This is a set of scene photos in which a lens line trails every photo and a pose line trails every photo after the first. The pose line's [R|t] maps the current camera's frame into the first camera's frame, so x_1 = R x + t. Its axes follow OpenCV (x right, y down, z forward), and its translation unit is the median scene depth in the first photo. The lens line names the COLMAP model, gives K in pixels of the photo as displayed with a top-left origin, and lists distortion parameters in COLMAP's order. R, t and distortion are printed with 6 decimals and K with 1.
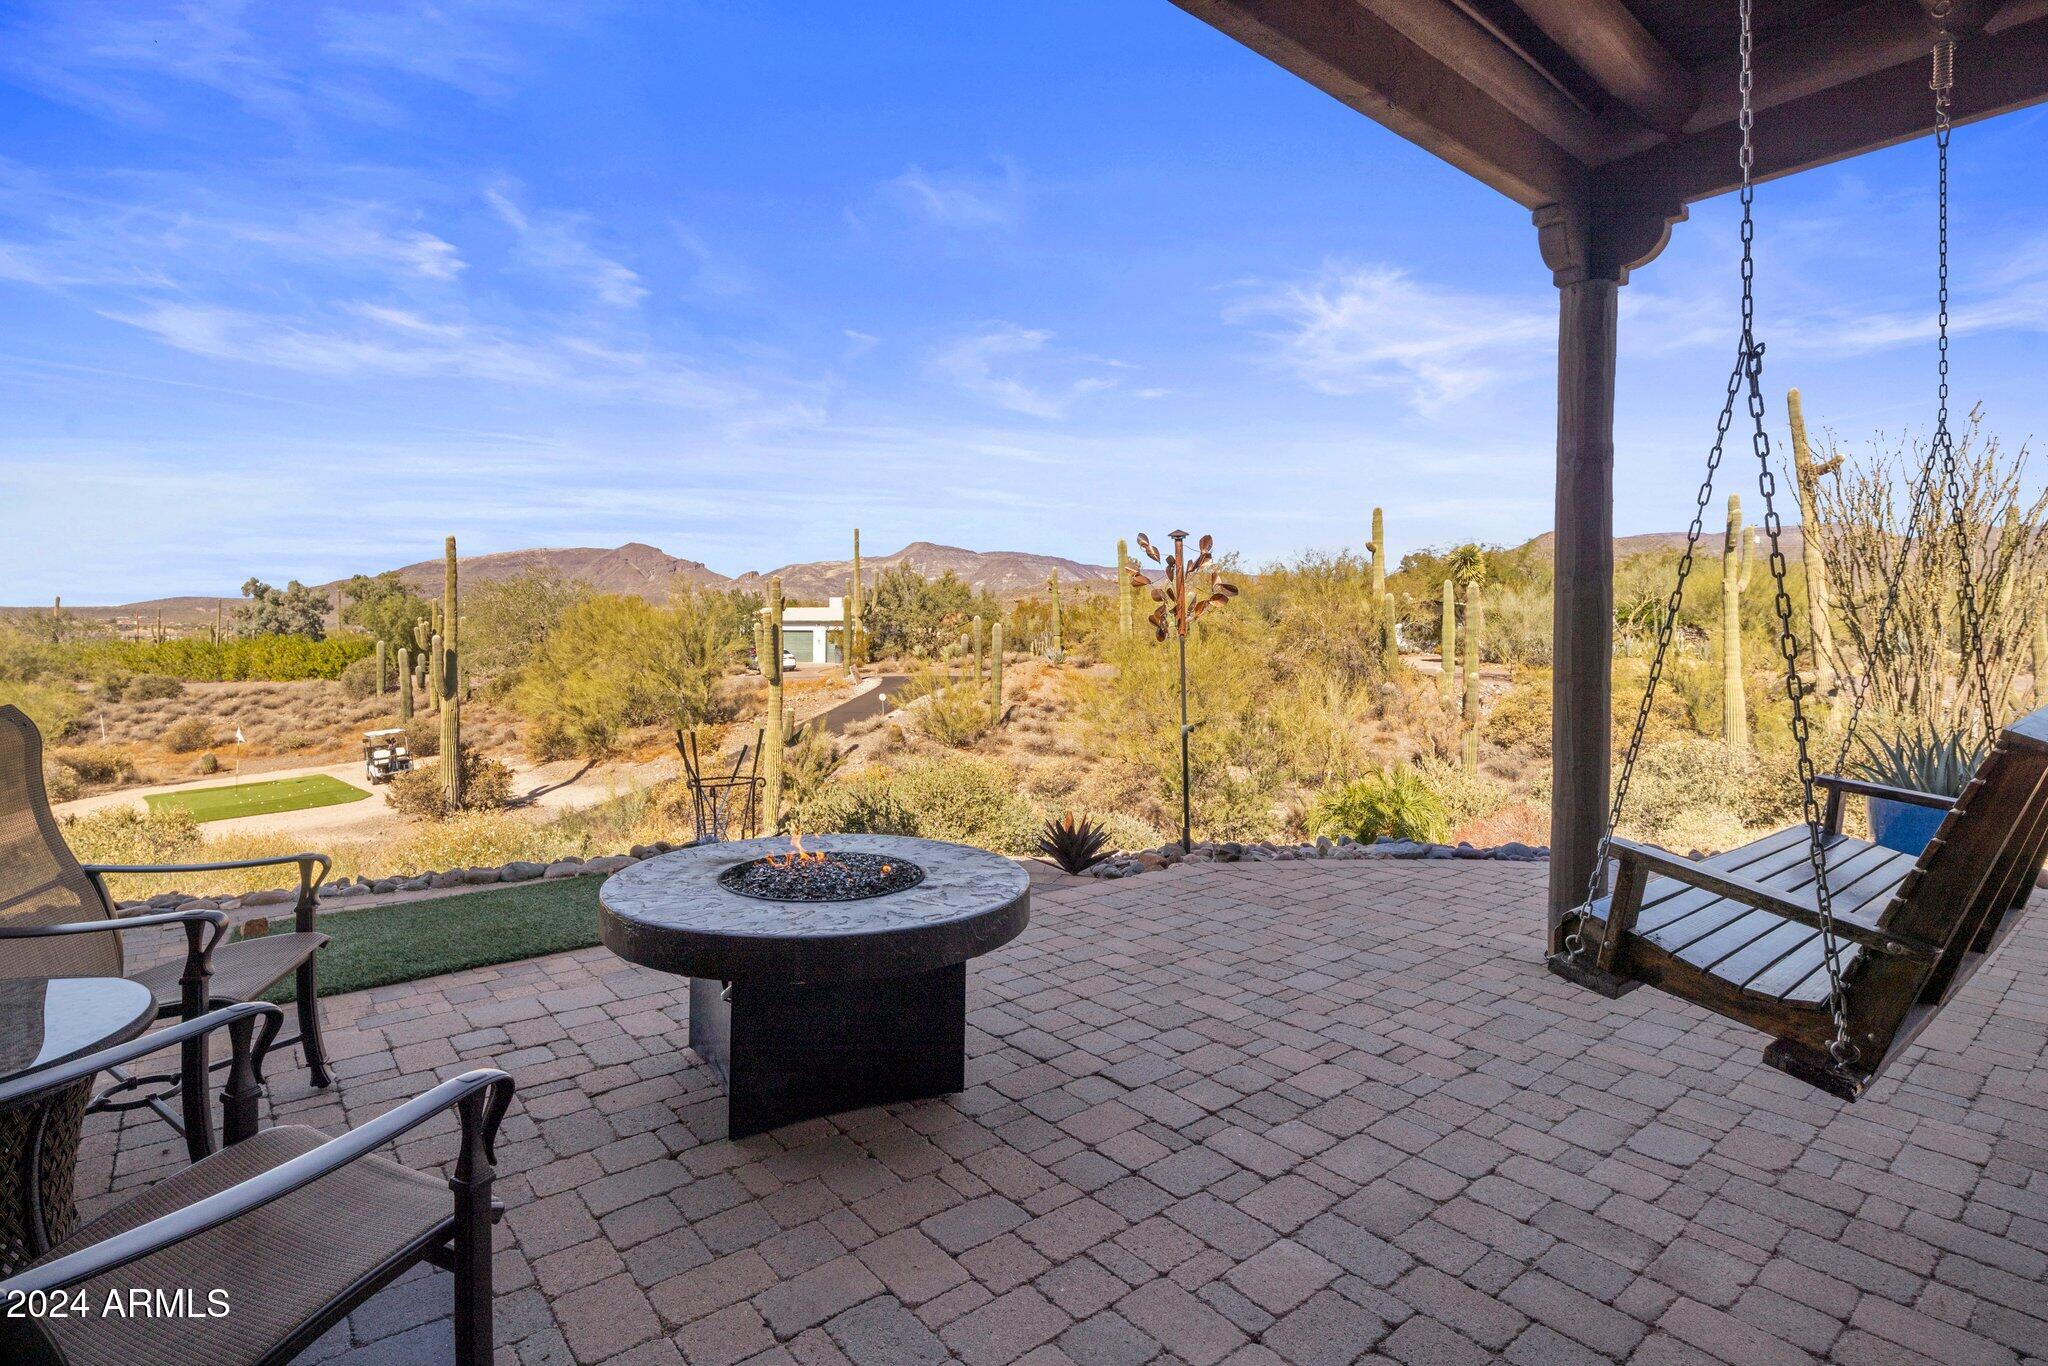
lens RADIAL K [[1003.3, 0, 1026.1], [0, 1003.3, 614.0], [0, 0, 1]] dist [0.003366, -0.000806]
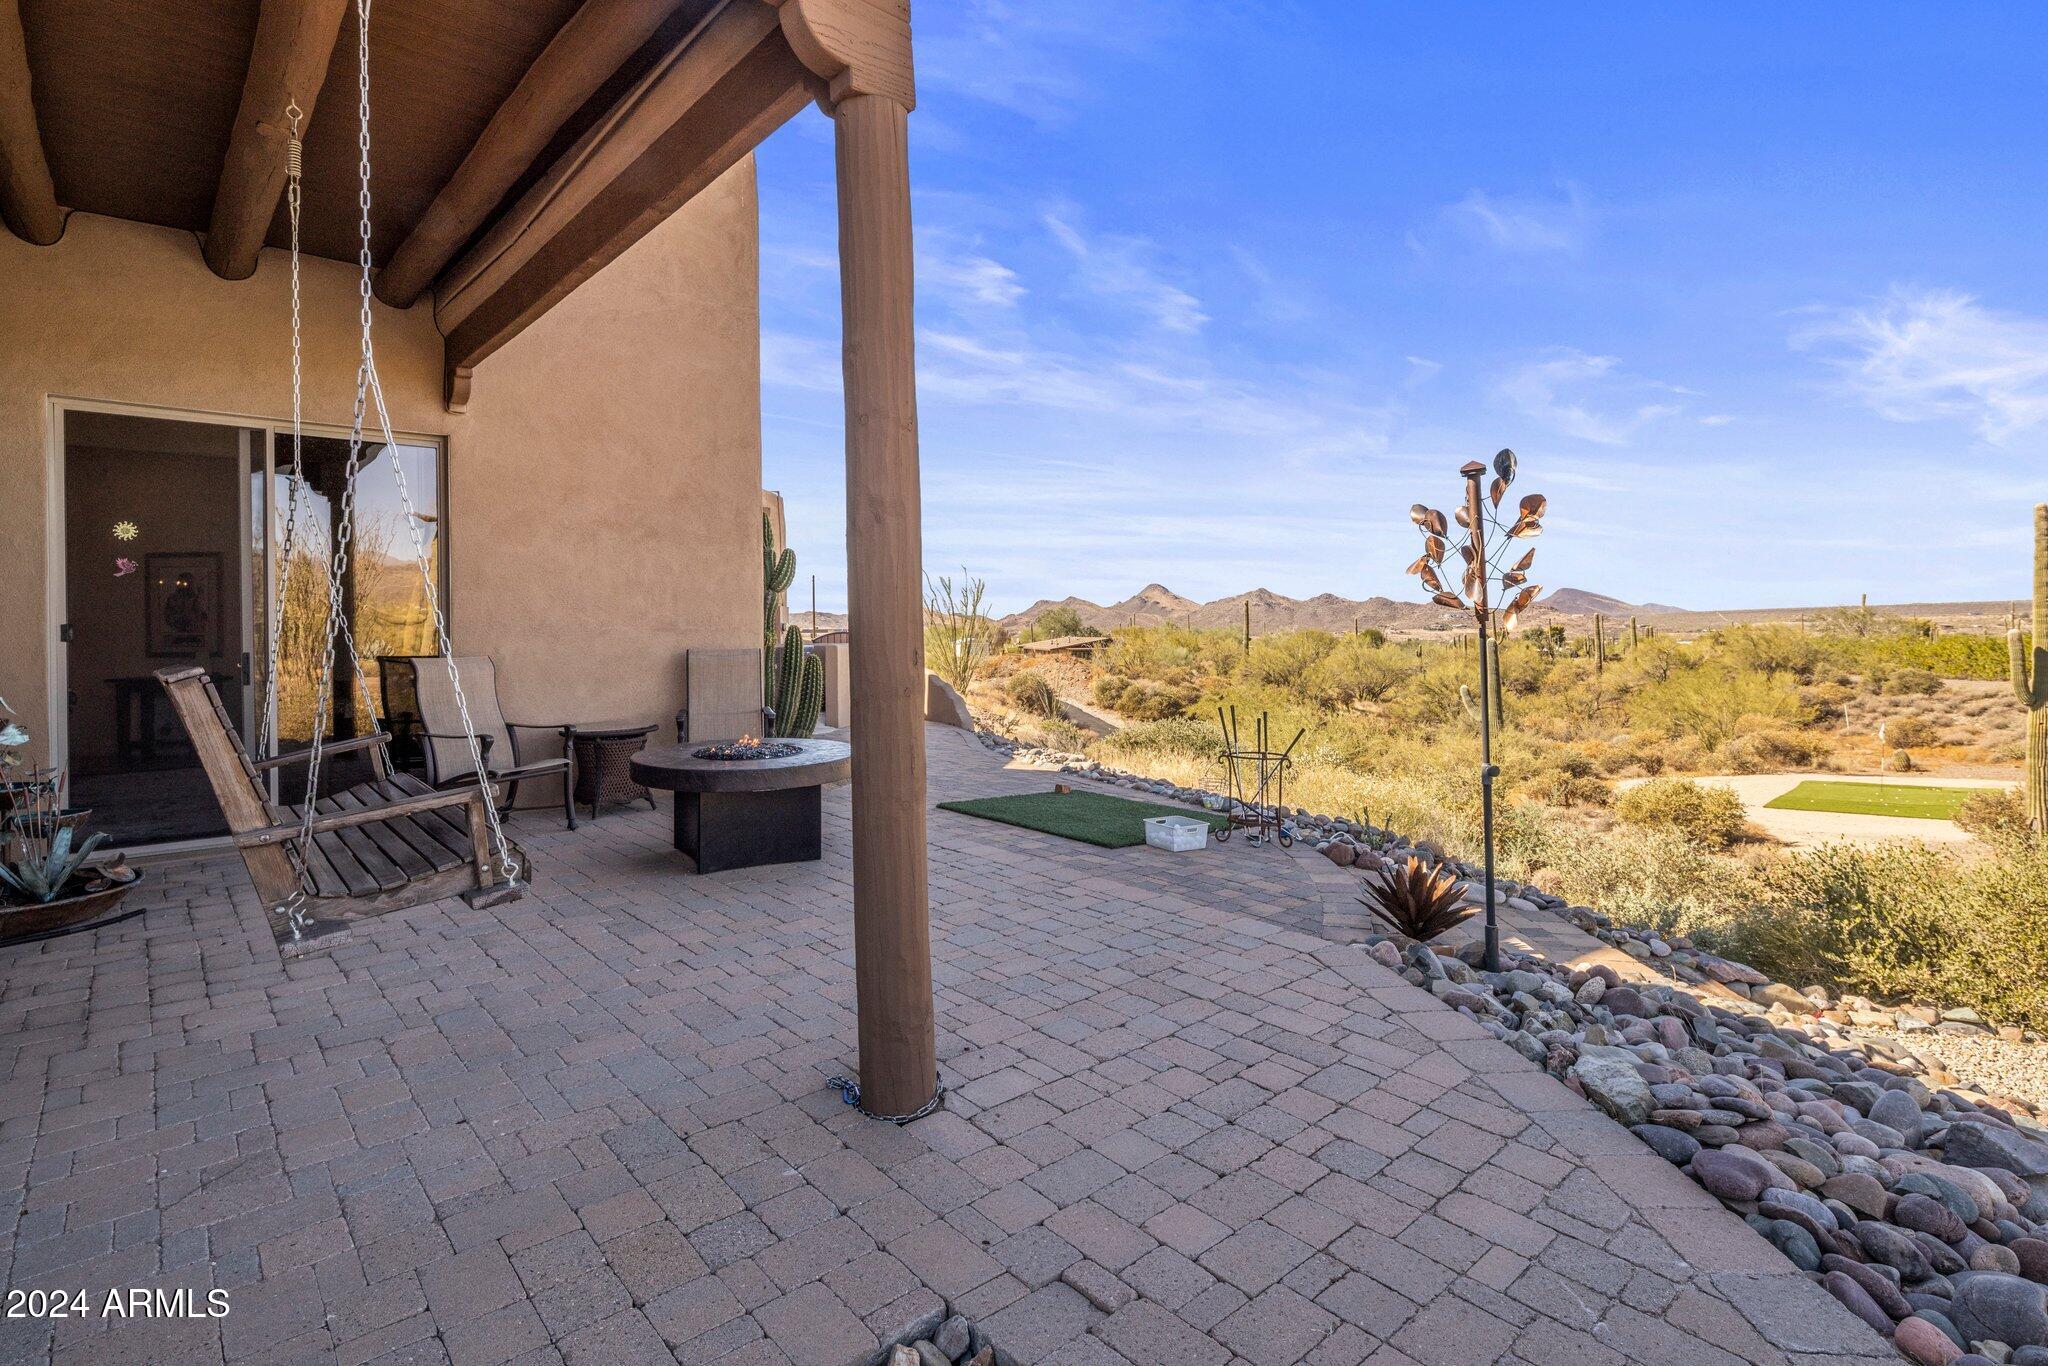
lens RADIAL K [[1019.7, 0, 1013.9], [0, 1019.7, 671.0], [0, 0, 1]] dist [0.000977, 0.000849]
pose [[0.999989, -0.000964, 0.004613, -0.574644], [0.000894, 0.999884, 0.015193, 0.014102], [-0.004627, -0.015189, 0.999874, -0.017378]]
